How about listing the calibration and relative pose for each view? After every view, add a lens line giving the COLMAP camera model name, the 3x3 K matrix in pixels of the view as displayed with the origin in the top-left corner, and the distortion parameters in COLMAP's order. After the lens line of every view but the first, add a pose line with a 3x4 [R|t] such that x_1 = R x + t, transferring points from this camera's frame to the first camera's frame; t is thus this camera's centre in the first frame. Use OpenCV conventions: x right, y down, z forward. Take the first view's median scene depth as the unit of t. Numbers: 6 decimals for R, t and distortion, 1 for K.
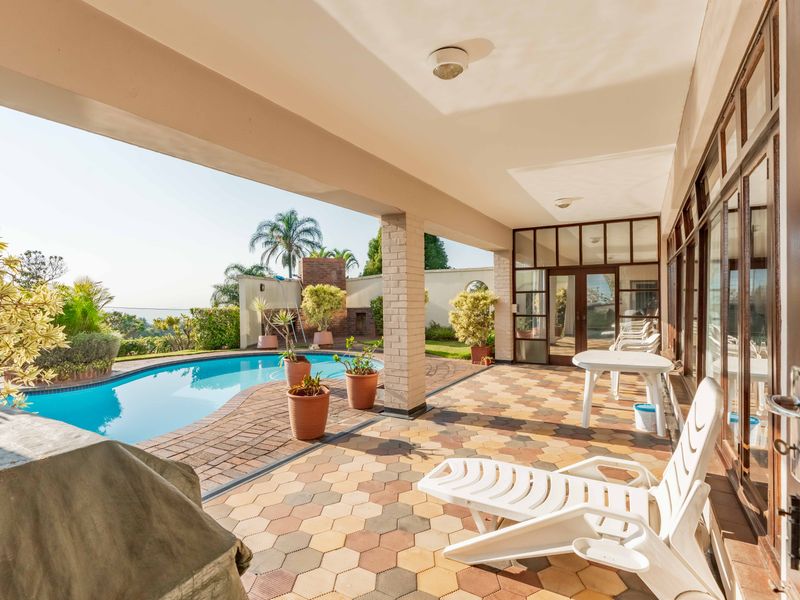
lens RADIAL K [[418.6, 0, 402.3], [0, 418.6, 300.2], [0, 0, 1]] dist [0.000177, 0.001919]
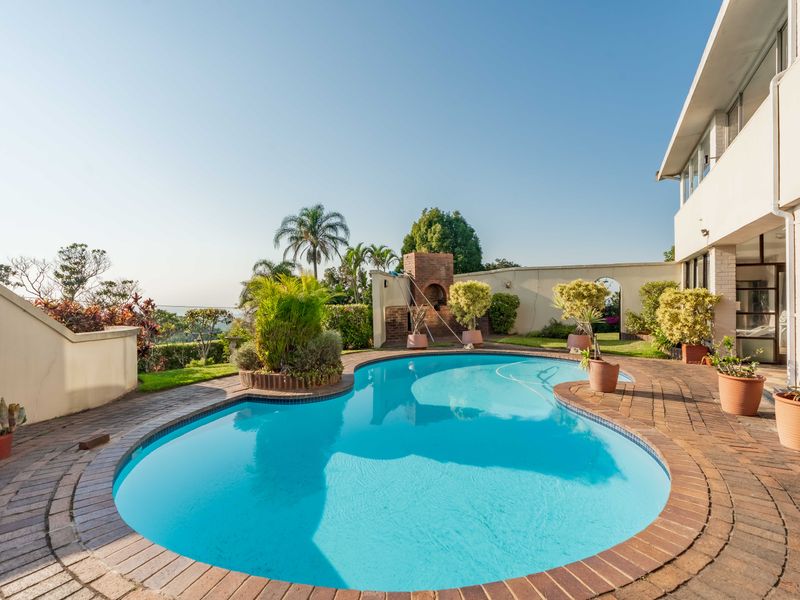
lens RADIAL K [[418.6, 0, 396.1], [0, 418.6, 300.0], [0, 0, 1]] dist [0.000177, 0.001919]
pose [[0.998536, 0.001483, 0.054073, -0.139764], [-0.001747, 0.999987, 0.004852, 0.000715], [-0.054066, -0.004939, 0.998525, 0.020046]]
